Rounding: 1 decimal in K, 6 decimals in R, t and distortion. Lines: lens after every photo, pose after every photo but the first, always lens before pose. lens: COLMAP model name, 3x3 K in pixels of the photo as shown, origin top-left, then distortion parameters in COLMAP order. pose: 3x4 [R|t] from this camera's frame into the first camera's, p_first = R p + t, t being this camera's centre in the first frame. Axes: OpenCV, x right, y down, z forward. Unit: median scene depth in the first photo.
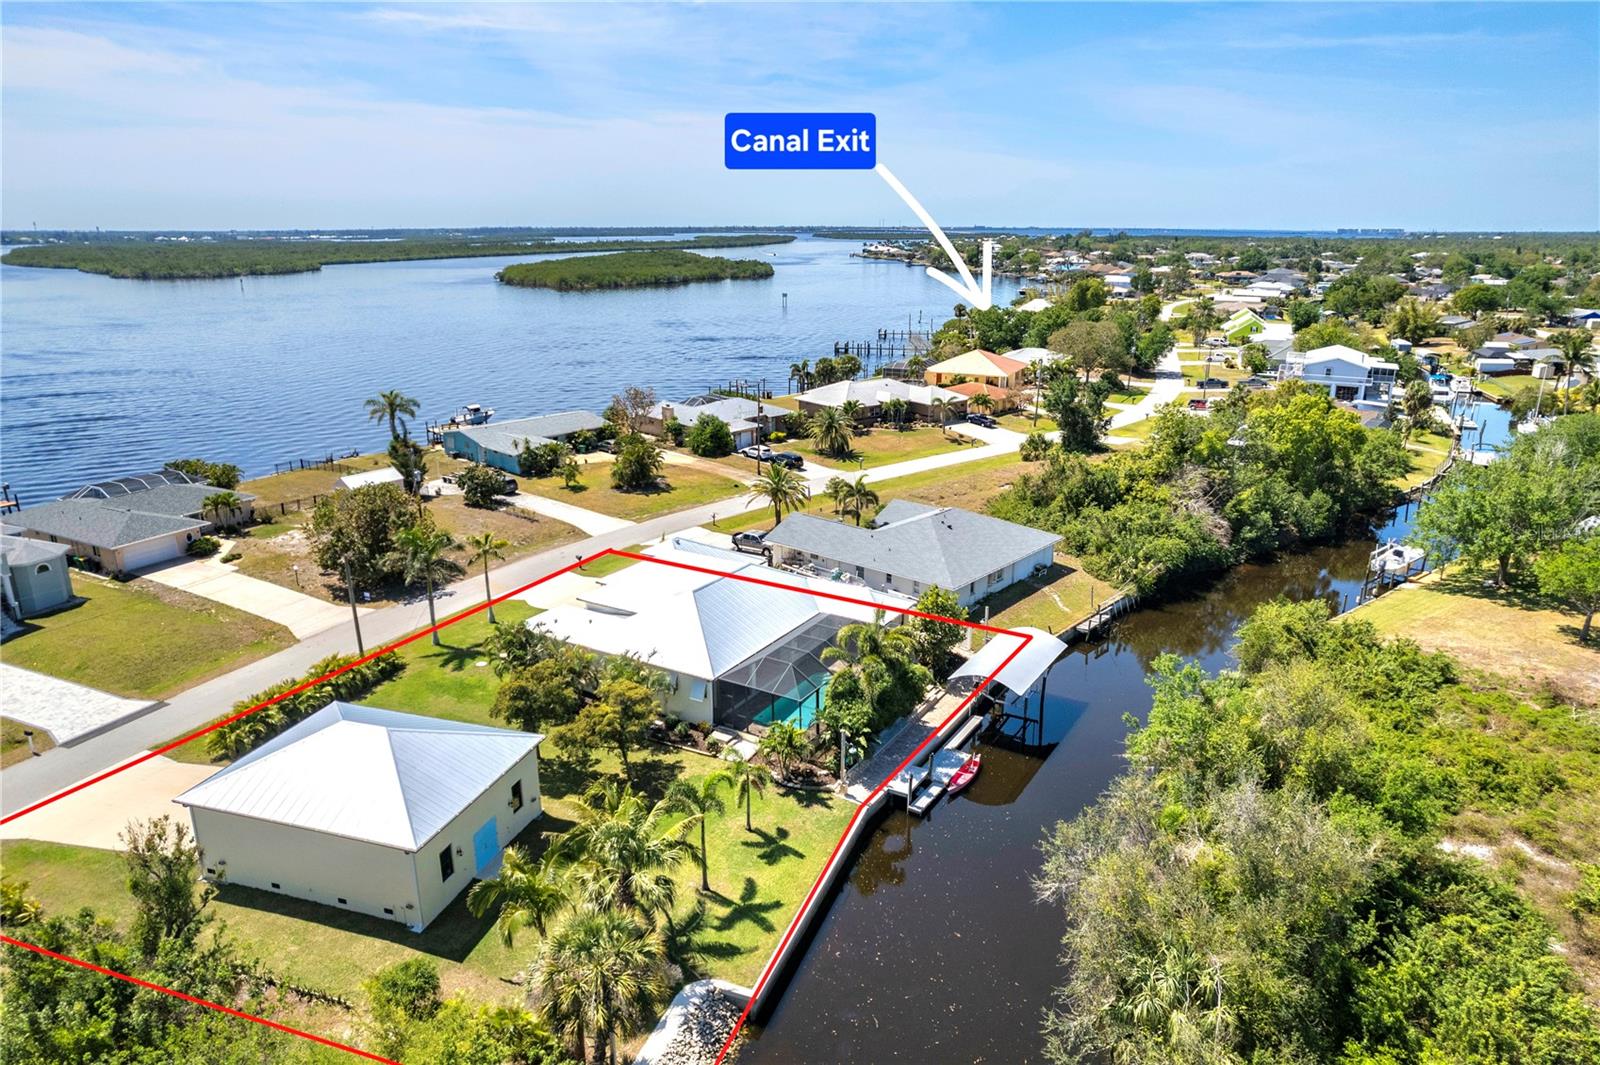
lens RADIAL K [[1014.5, 0, 800.0], [0, 1014.5, 532.5], [0, 0, 1]] dist [-0.085118, 0.073327]
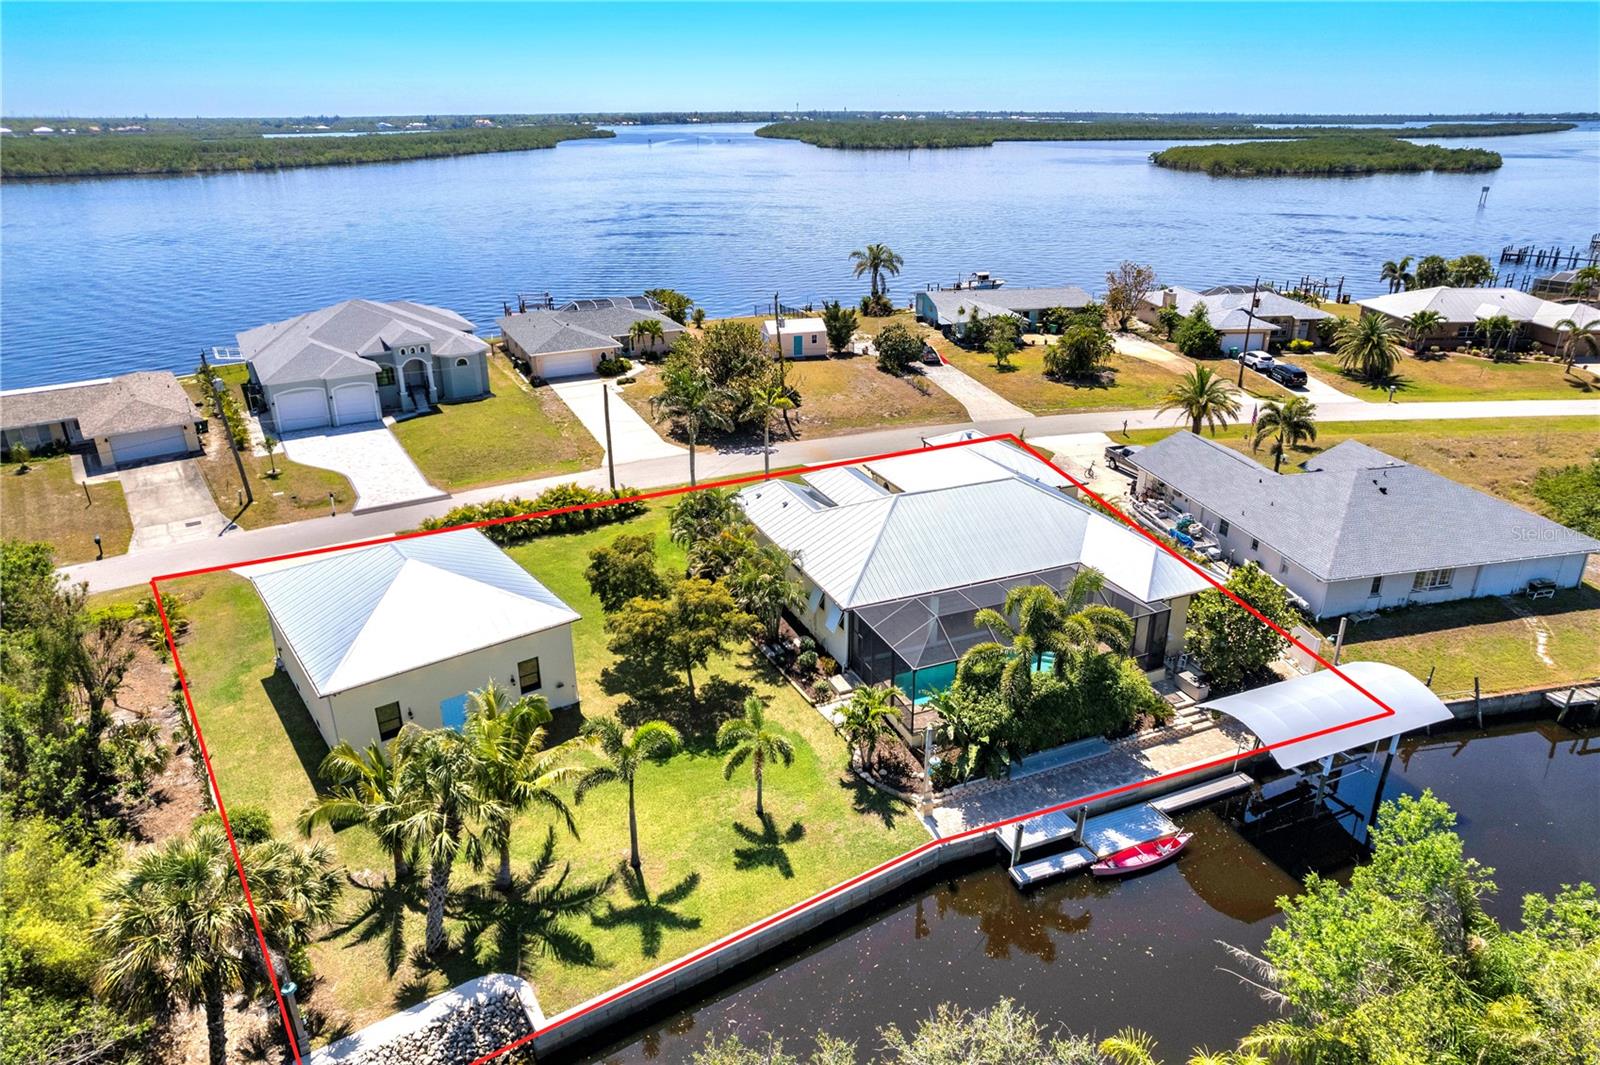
lens RADIAL K [[1014.5, 0, 800.0], [0, 1014.5, 532.5], [0, 0, 1]] dist [-0.085118, 0.073327]
pose [[0.806973, 0.225268, -0.545939, 0.179173], [-0.166827, 0.973698, 0.155179, -0.013997], [0.566537, -0.034148, 0.823329, 0.222561]]
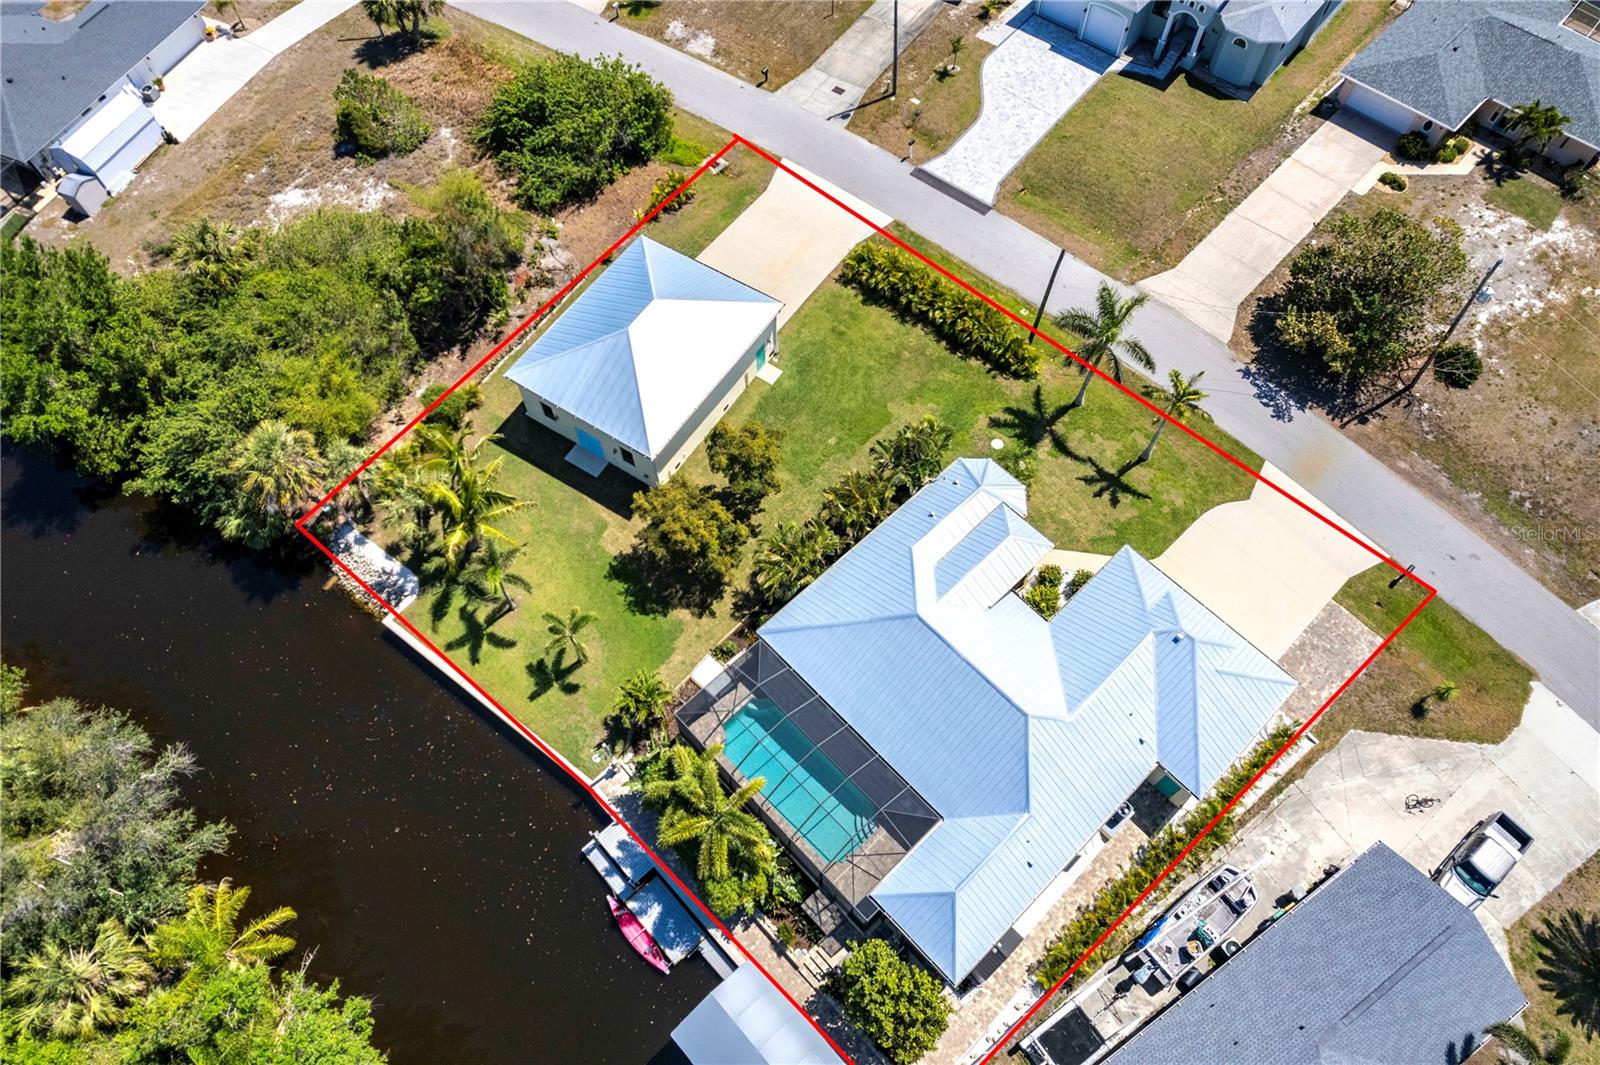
lens RADIAL K [[1014.5, 0, 800.0], [0, 1014.5, 532.5], [0, 0, 1]] dist [-0.085118, 0.073327]
pose [[-0.274111, 0.840360, -0.467610, 0.144613], [-0.277097, 0.396597, 0.875173, -0.399933], [0.920913, 0.369468, 0.124149, 0.556206]]
